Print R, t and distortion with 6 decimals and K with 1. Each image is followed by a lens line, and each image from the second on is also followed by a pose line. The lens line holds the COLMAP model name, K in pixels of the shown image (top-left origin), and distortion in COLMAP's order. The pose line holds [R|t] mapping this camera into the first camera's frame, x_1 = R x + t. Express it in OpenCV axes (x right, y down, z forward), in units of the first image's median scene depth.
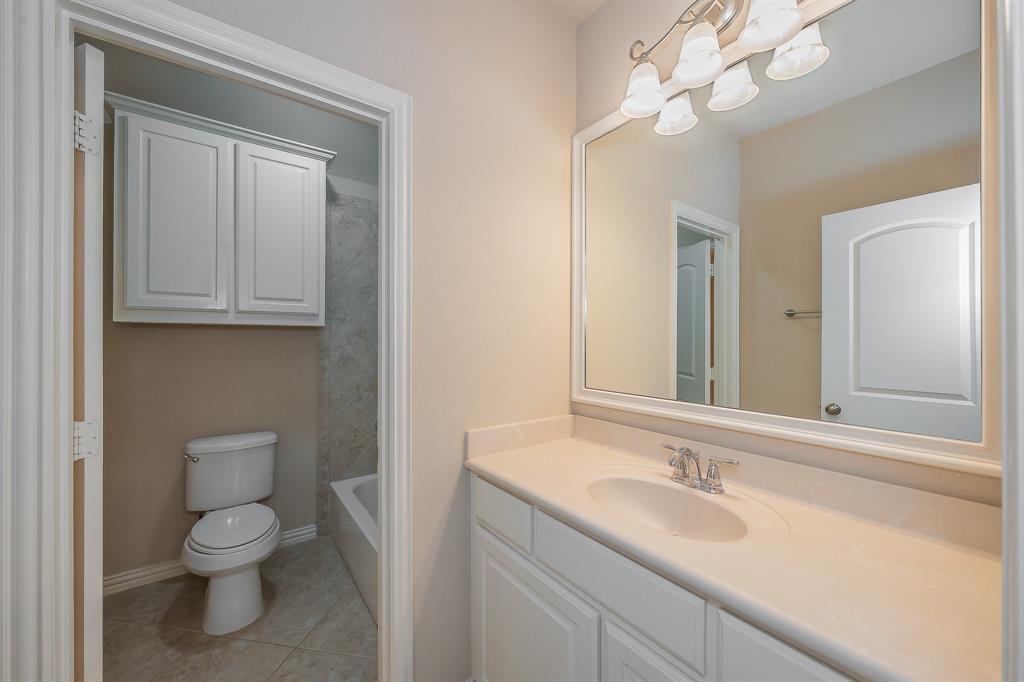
lens RADIAL K [[385.2, 0, 515.5], [0, 385.2, 337.9], [0, 0, 1]] dist [0.000584, -0.000038]
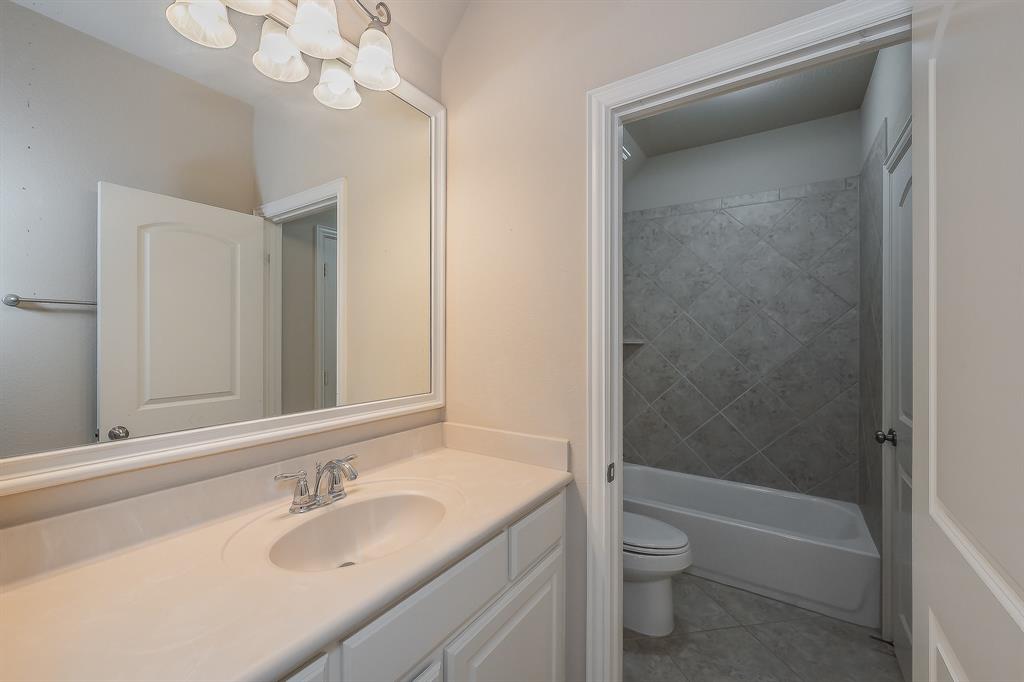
lens RADIAL K [[385.2, 0, 515.5], [0, 385.2, 337.9], [0, 0, 1]] dist [0.000584, -0.000038]
pose [[-0.371416, 0.018340, 0.928285, -0.508598], [-0.002459, 0.999782, -0.020736, 0.028781], [-0.928463, -0.009985, -0.371290, 0.920114]]
